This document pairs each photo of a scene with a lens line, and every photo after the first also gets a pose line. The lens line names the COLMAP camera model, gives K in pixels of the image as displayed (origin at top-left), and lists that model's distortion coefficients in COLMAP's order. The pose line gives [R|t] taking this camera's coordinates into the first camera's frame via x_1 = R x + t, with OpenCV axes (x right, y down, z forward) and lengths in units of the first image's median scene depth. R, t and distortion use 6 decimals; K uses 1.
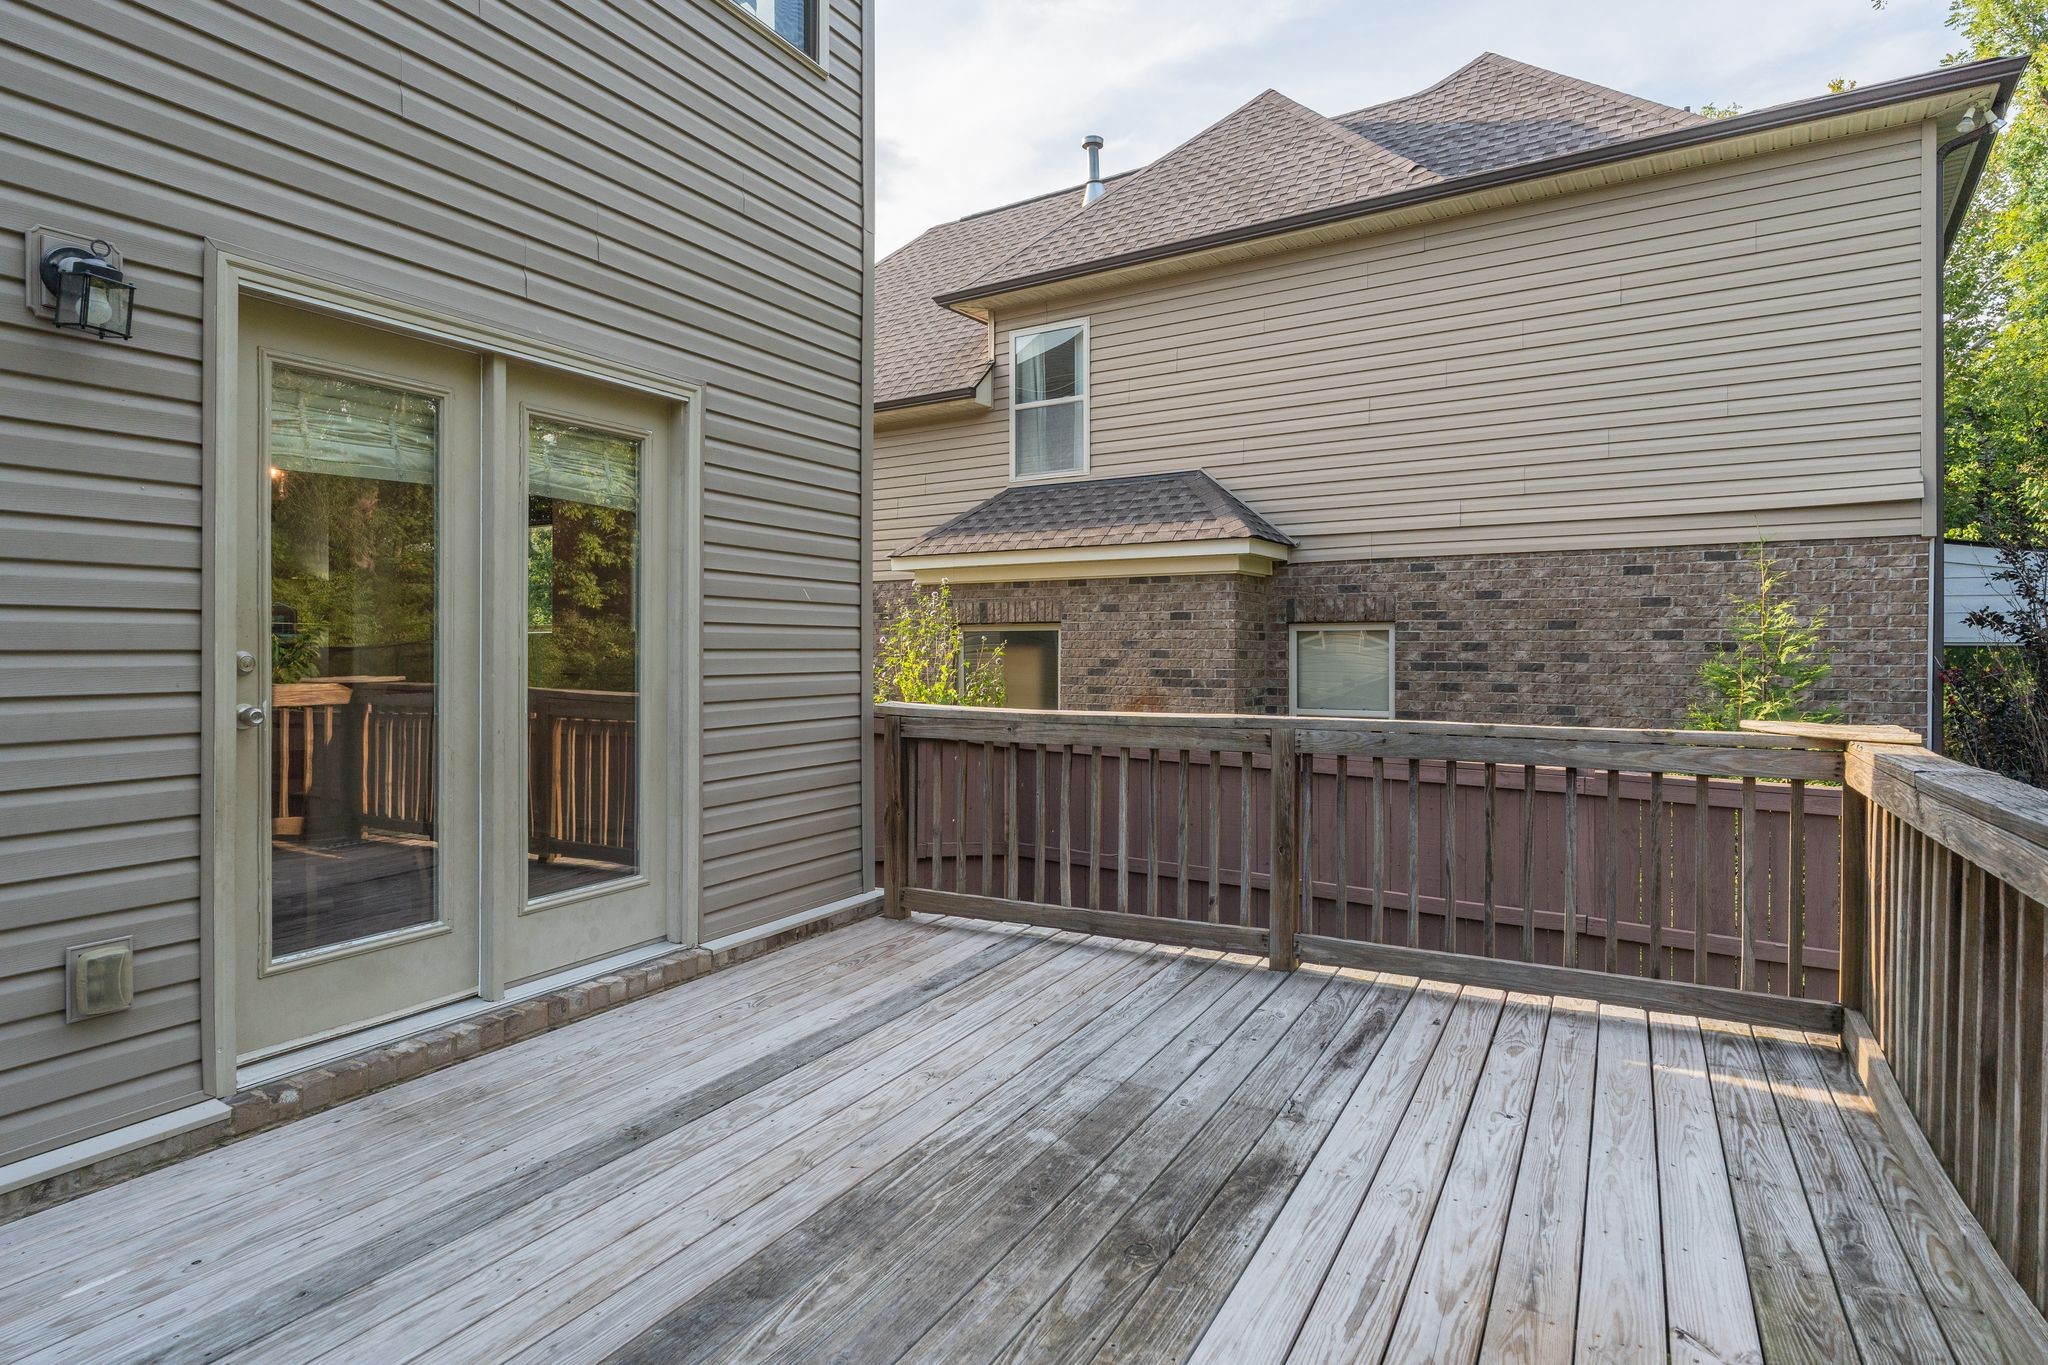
lens RADIAL K [[1104.0, 0, 1016.9], [0, 1104.0, 663.3], [0, 0, 1]] dist [-0.012278, 0.001171]
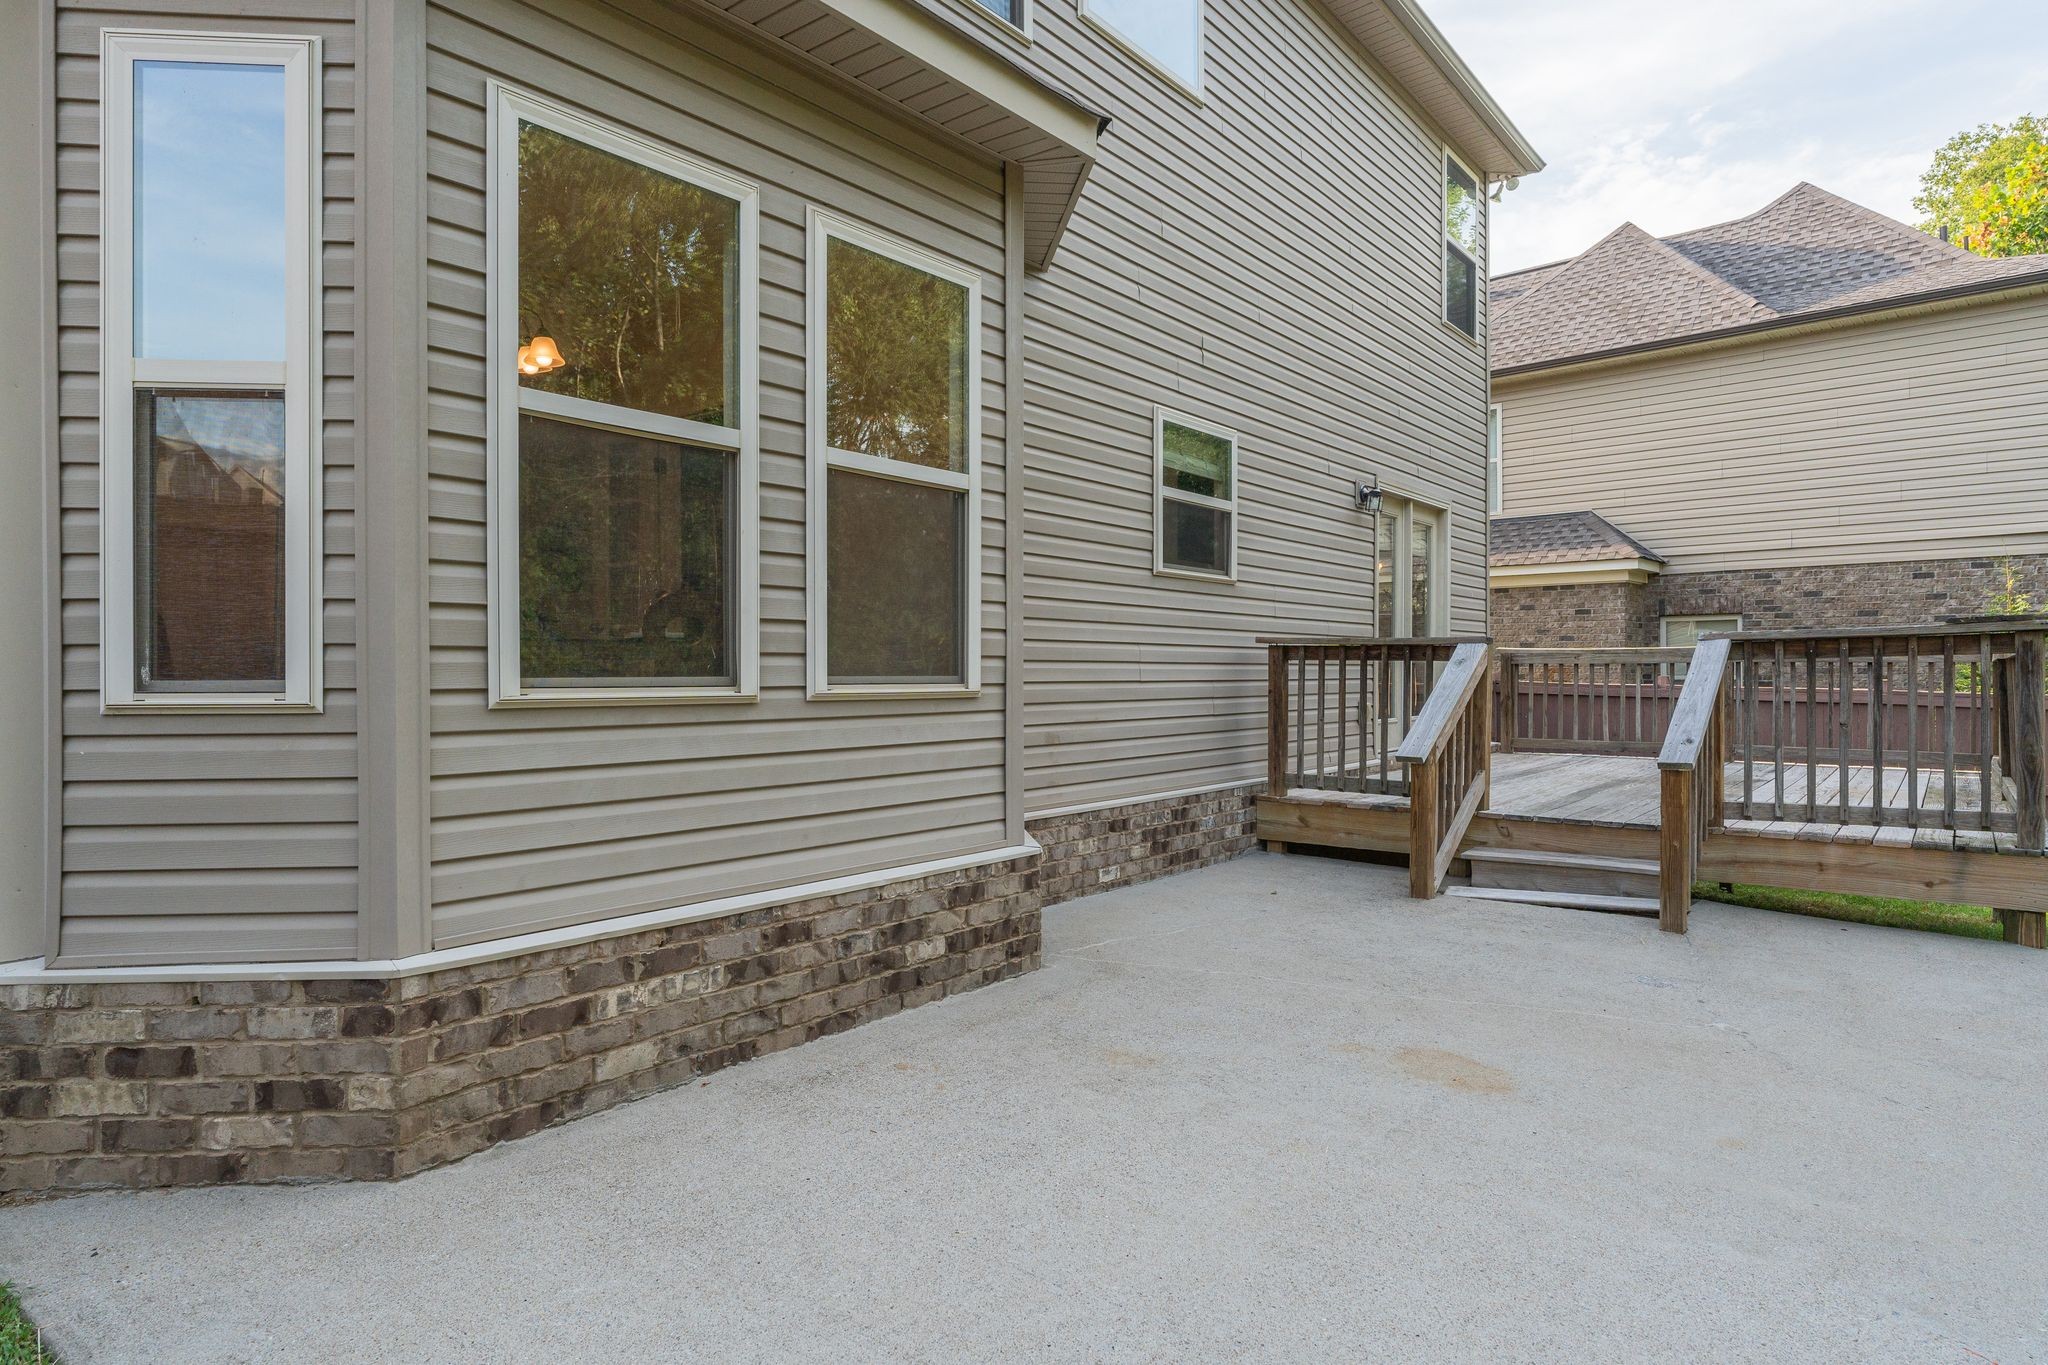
lens RADIAL K [[1185.1, 0, 1023.6], [0, 1185.1, 678.9], [0, 0, 1]] dist [-0.011667, -0.001277]
pose [[0.985873, -0.002898, -0.167469, -0.325437], [0.001544, 0.999965, -0.008215, 0.058636], [0.167487, 0.007840, 0.985843, -0.680478]]
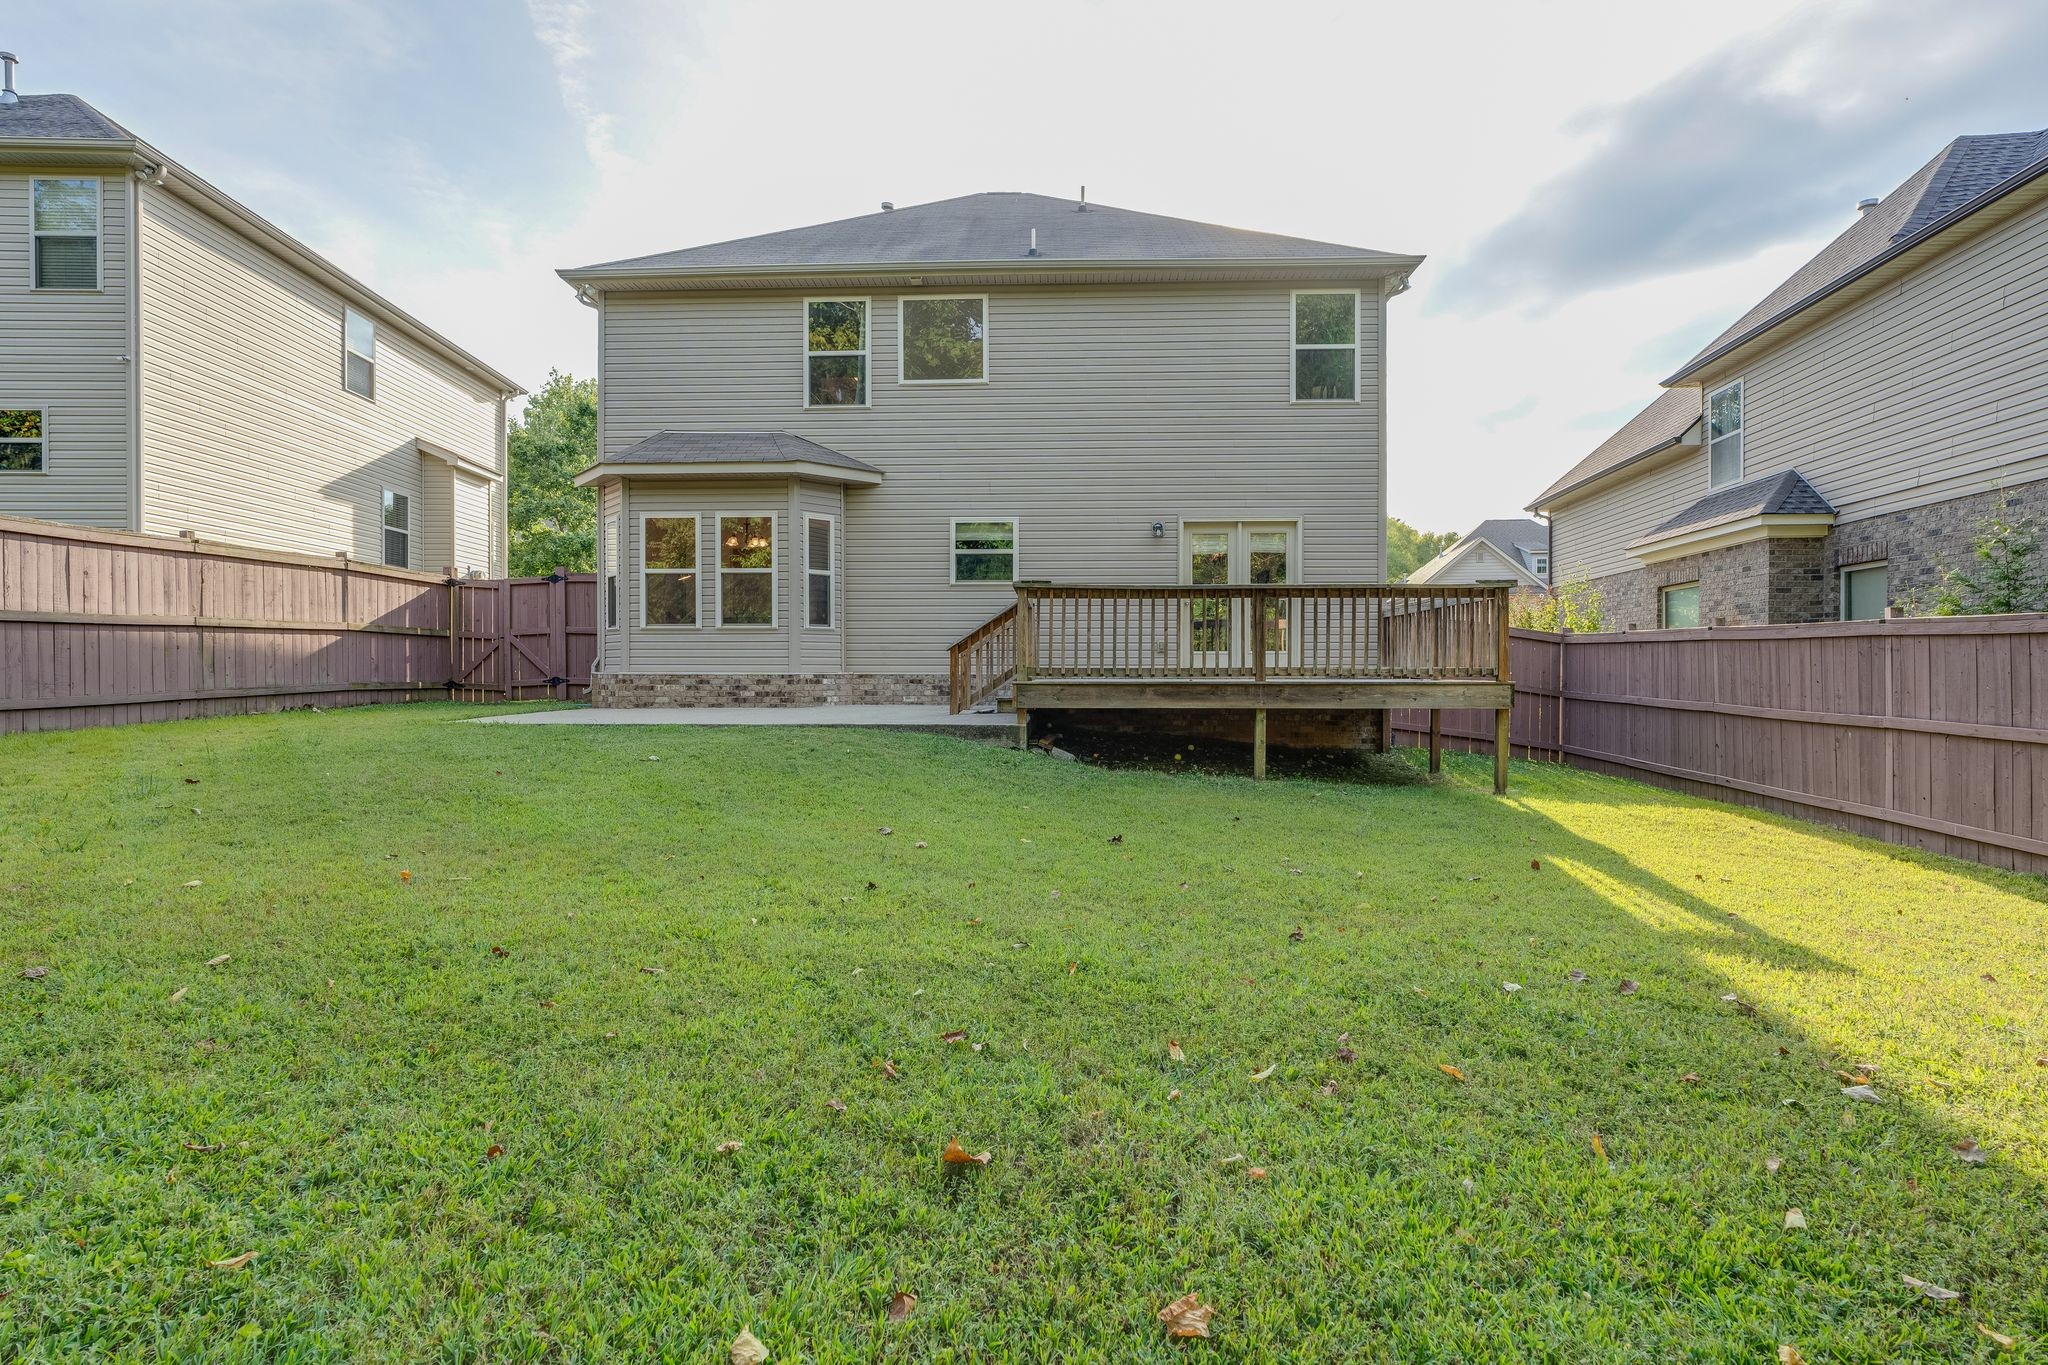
lens RADIAL K [[1104.0, 0, 1023.6], [0, 1104.0, 690.7], [0, 0, 1]] dist [-0.012278, 0.001171]
pose [[0.442380, 0.005337, -0.896812, 1.094510], [-0.012260, 0.999925, -0.000097, 0.142626], [0.896744, 0.011038, 0.442413, -0.601329]]
